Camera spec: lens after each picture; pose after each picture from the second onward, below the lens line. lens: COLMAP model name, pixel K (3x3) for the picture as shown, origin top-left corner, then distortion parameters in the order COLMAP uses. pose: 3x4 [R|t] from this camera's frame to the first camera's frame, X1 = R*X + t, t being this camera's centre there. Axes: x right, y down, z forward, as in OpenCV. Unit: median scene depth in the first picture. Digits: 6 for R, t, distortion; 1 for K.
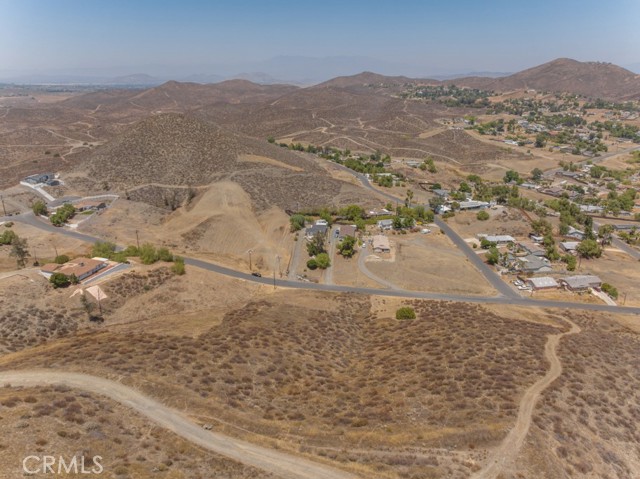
lens RADIAL K [[449.8, 0, 321.6], [0, 449.8, 237.5], [0, 0, 1]] dist [-0.040223, 0.006528]
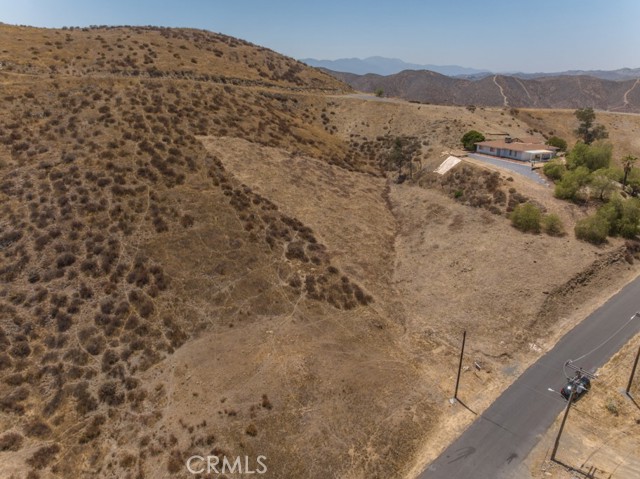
lens RADIAL K [[449.8, 0, 322.0], [0, 449.8, 239.0], [0, 0, 1]] dist [-0.040223, 0.006528]
pose [[-0.702421, 0.235952, -0.671514, 0.084620], [-0.243136, 0.807158, 0.537941, -0.068194], [0.668946, 0.541130, -0.509597, 0.755325]]
